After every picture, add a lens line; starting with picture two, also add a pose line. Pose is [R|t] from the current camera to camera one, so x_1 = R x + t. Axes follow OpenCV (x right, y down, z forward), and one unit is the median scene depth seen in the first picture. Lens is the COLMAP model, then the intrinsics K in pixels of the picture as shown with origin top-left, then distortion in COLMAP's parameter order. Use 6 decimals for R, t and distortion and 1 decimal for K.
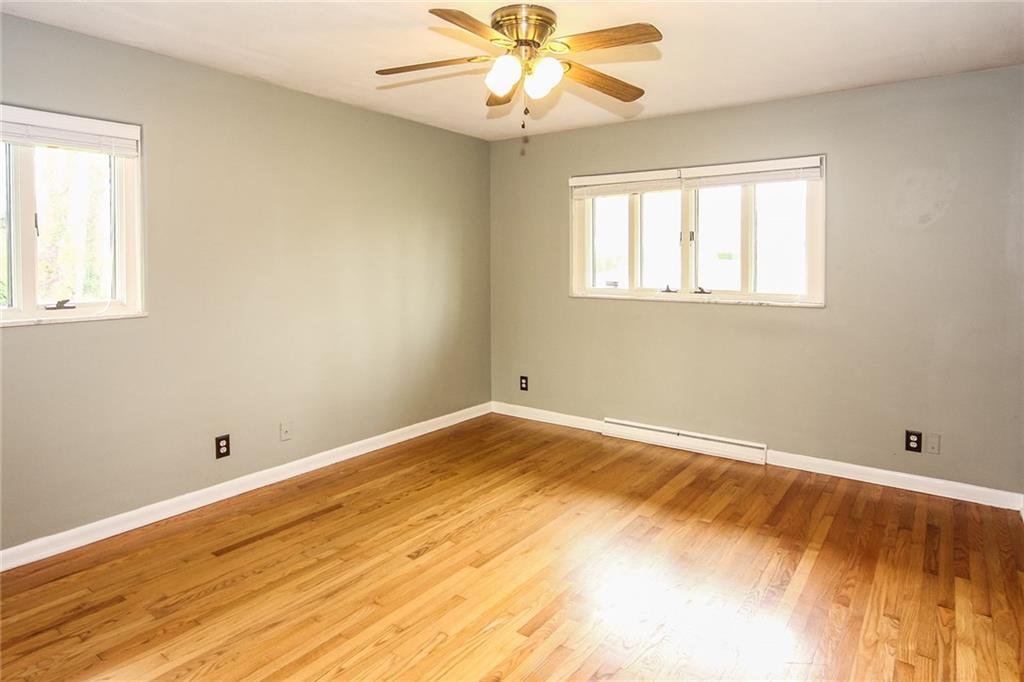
lens RADIAL K [[584.7, 0, 515.2], [0, 584.7, 359.2], [0, 0, 1]] dist [0.000469, 0.000381]
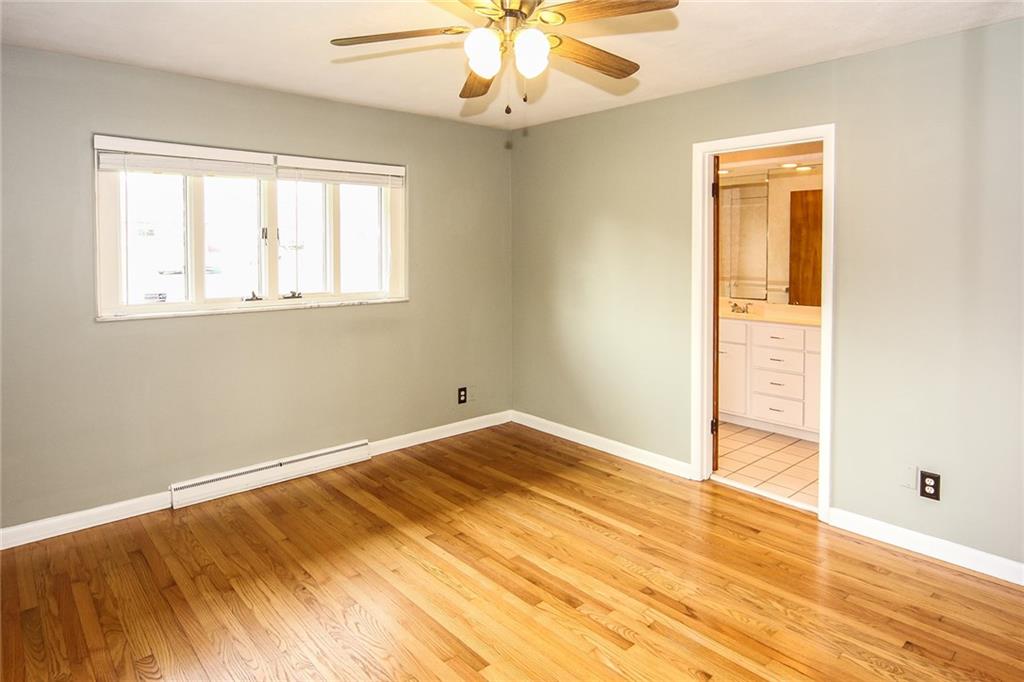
lens RADIAL K [[602.1, 0, 512.0], [0, 602.1, 341.0], [0, 0, 1]] dist [-0.004071, -0.000659]
pose [[0.221510, -0.144847, 0.964341, -0.482371], [0.167118, 0.979915, 0.108800, -0.090296], [-0.960731, 0.137059, 0.241267, 0.456567]]
